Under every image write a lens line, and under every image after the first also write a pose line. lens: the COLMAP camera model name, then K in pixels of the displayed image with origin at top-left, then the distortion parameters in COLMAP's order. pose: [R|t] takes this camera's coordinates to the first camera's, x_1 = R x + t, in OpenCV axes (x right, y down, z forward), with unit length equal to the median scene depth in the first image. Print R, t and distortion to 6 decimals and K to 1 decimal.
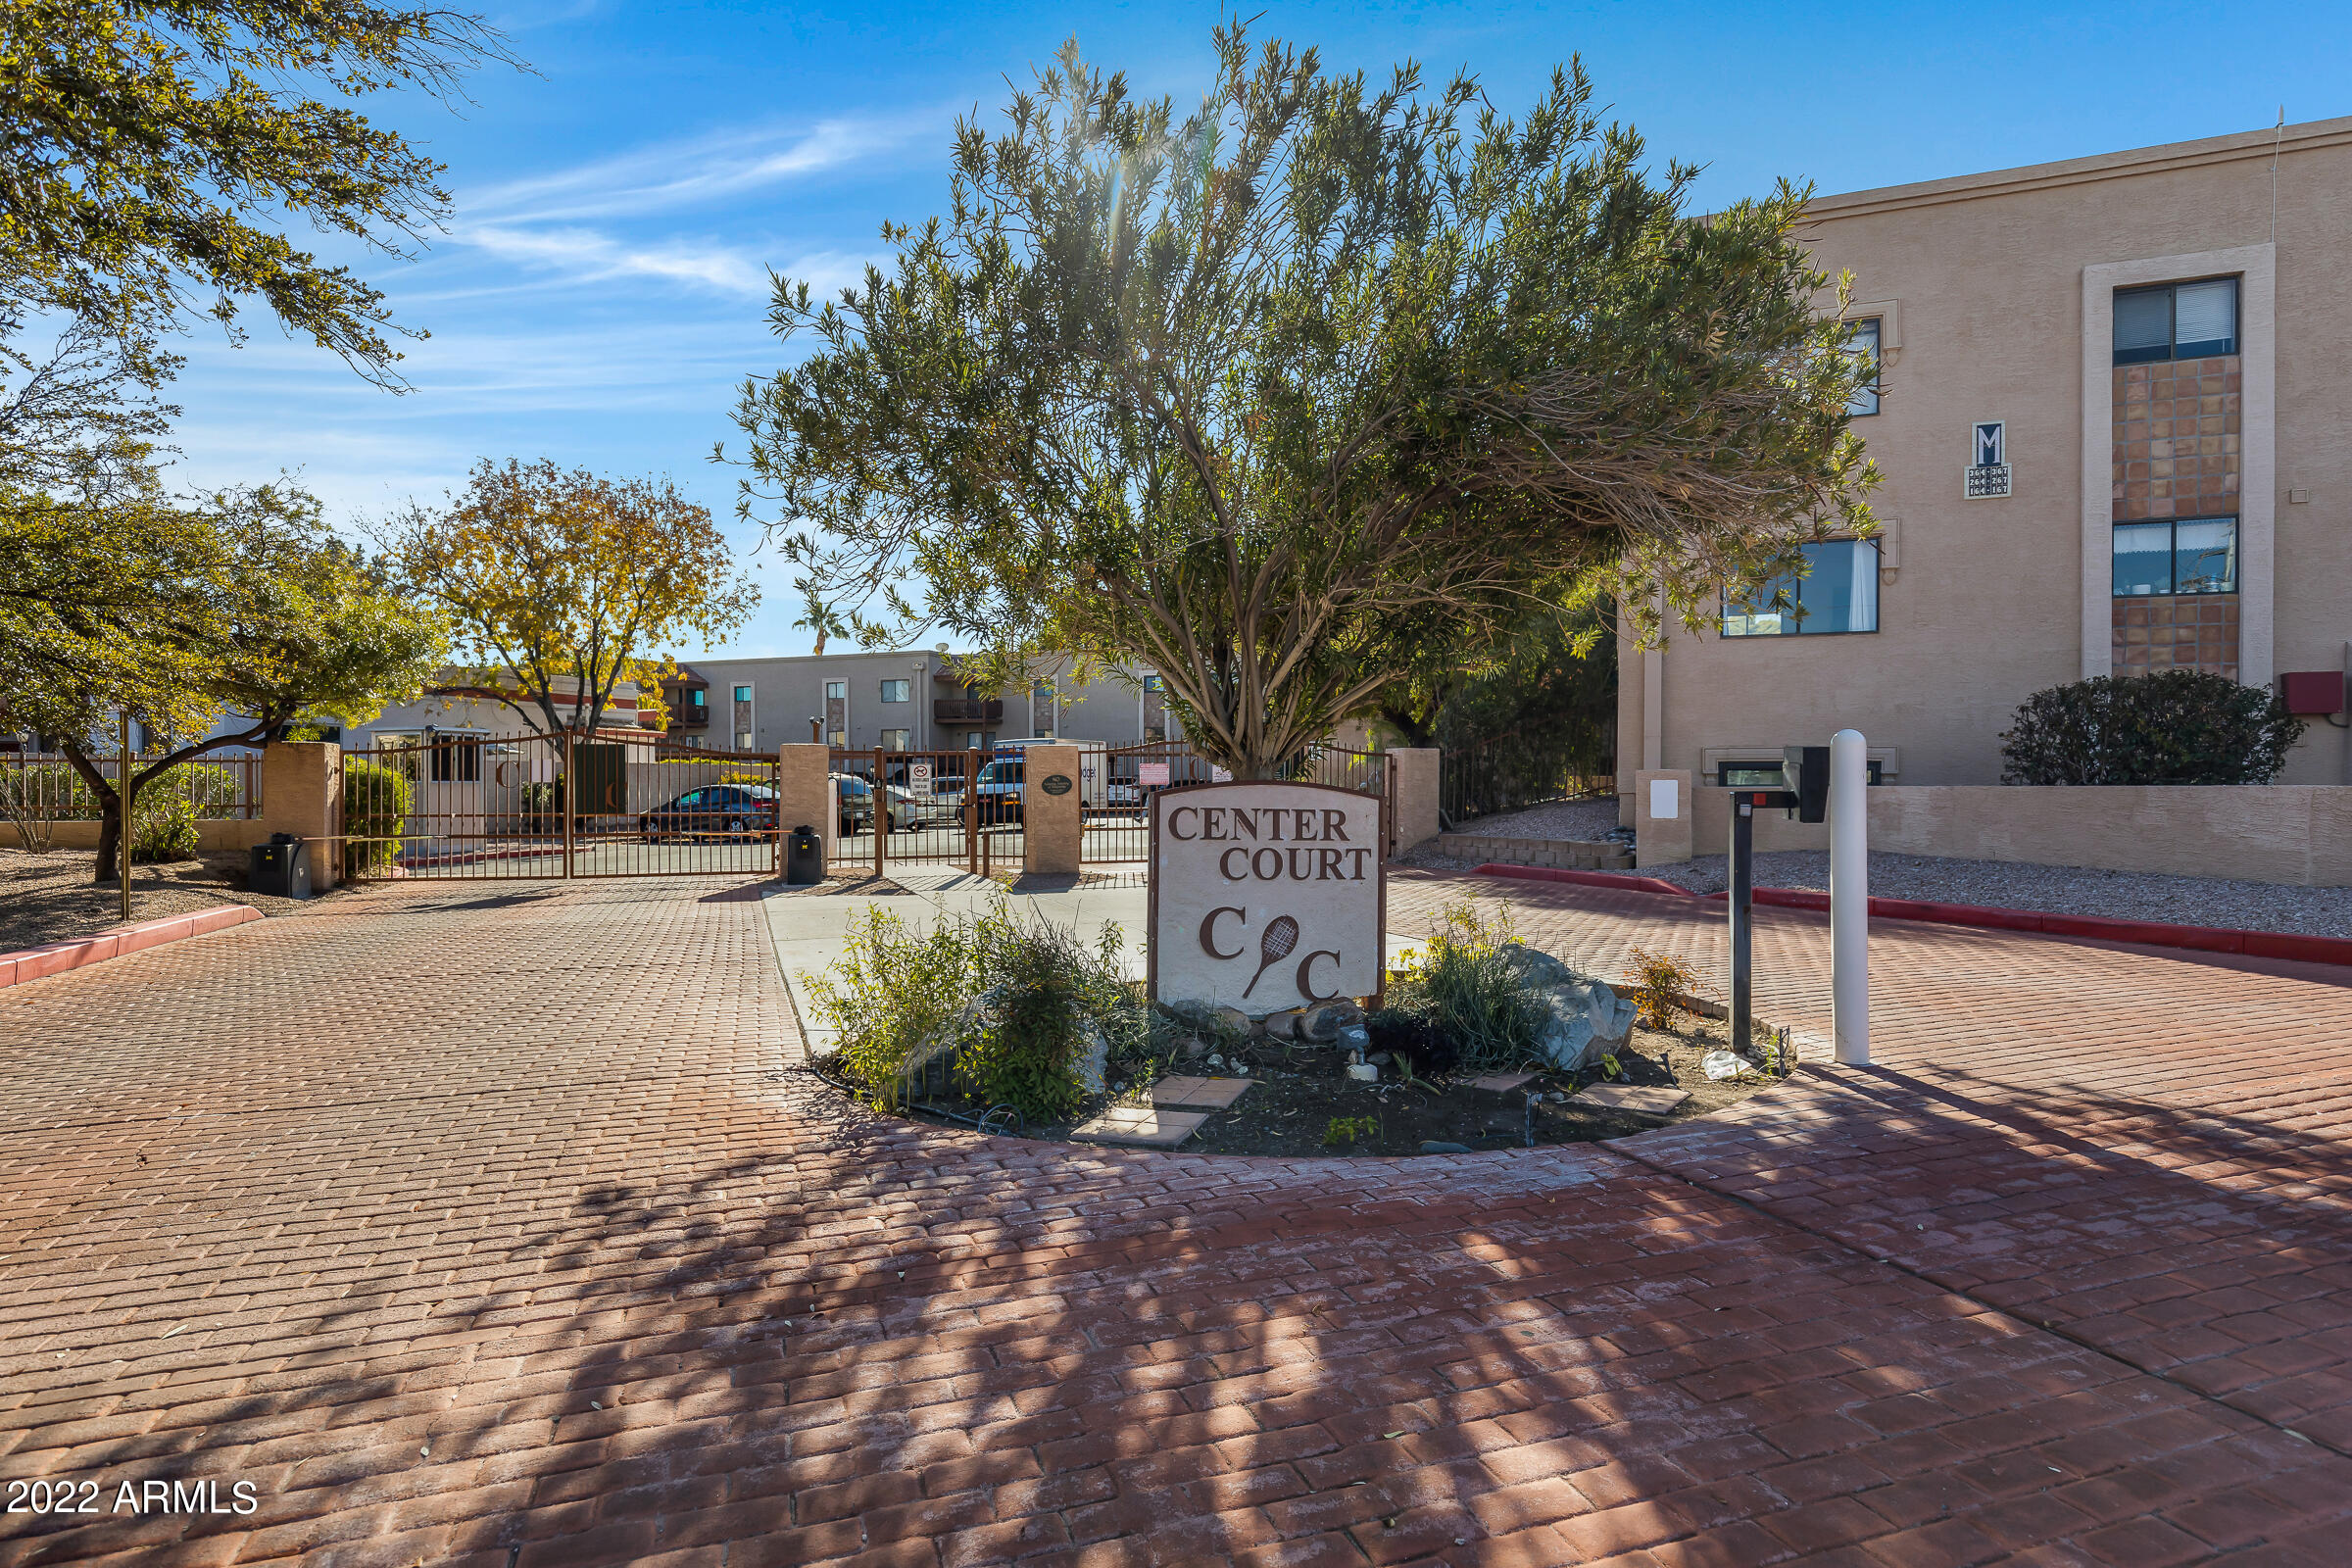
lens RADIAL K [[1221.2, 0, 1171.4], [0, 1221.2, 790.2], [0, 0, 1]] dist [-0.001877, -0.000700]
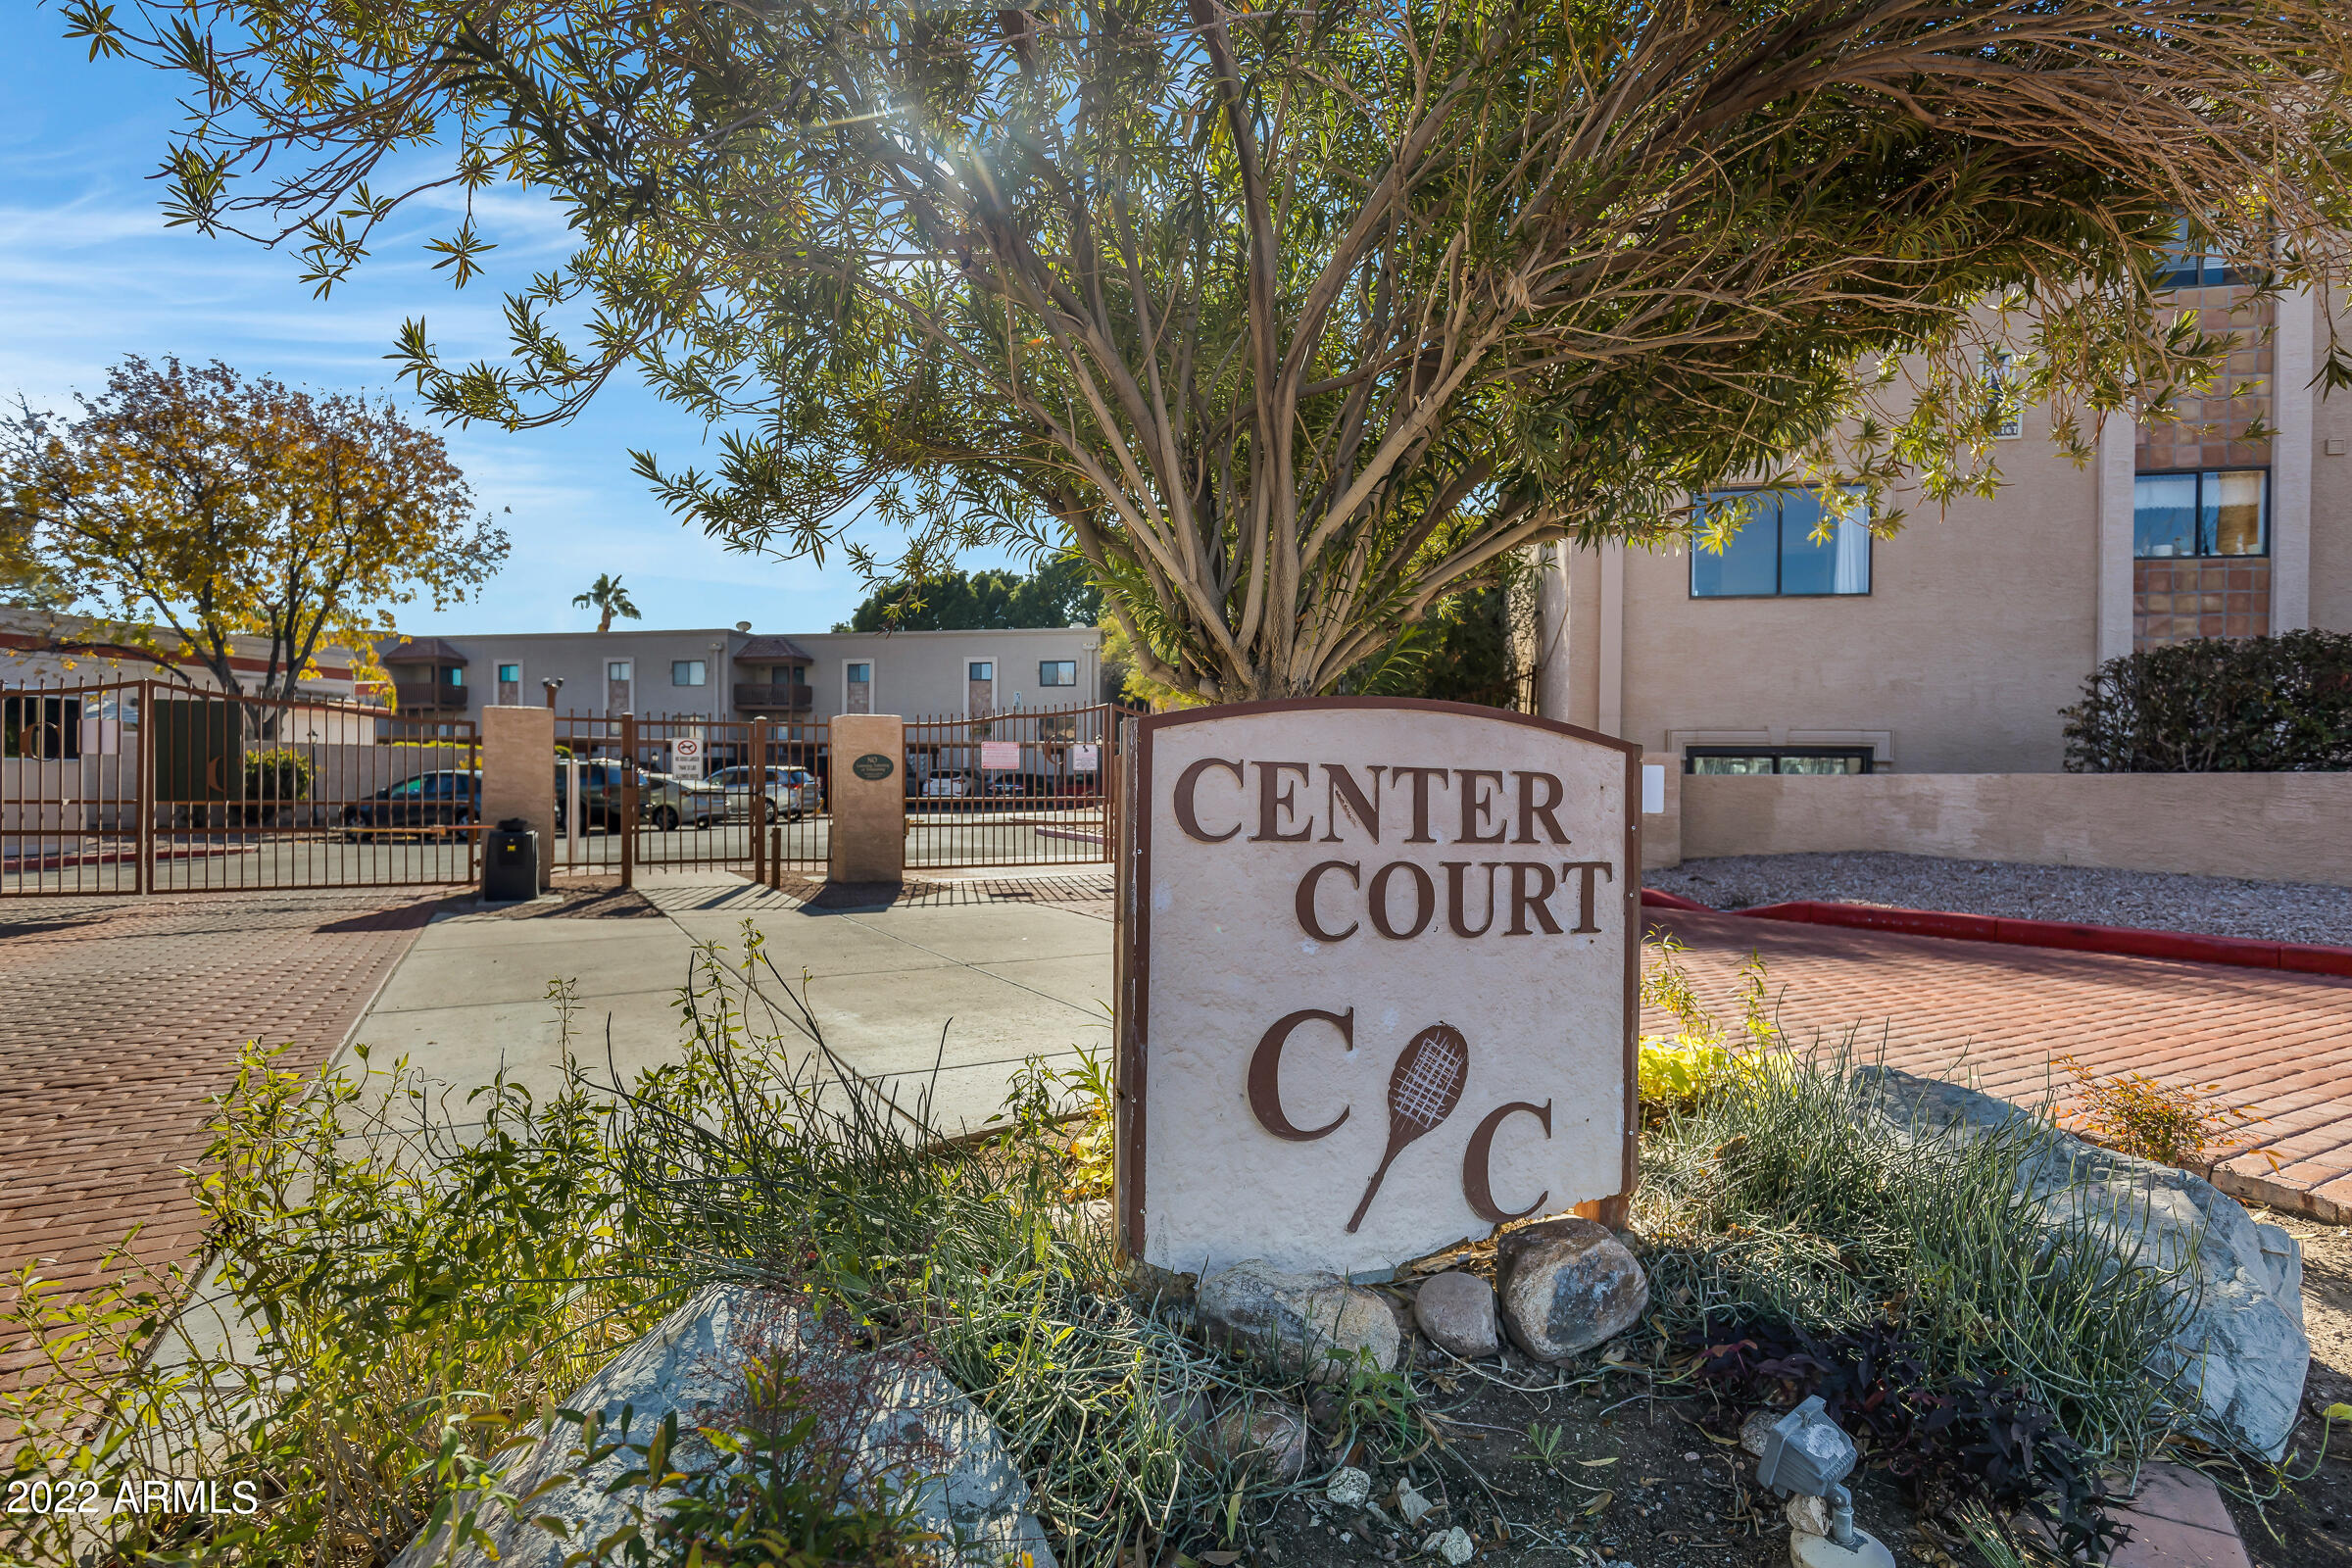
lens RADIAL K [[1221.2, 0, 1188.3], [0, 1221.2, 783.5], [0, 0, 1]] dist [-0.001877, -0.000700]
pose [[0.987173, 0.007953, 0.159454, -0.020378], [-0.007288, 0.999962, -0.004754, 0.008143], [-0.159486, 0.003531, 0.987194, 0.210436]]
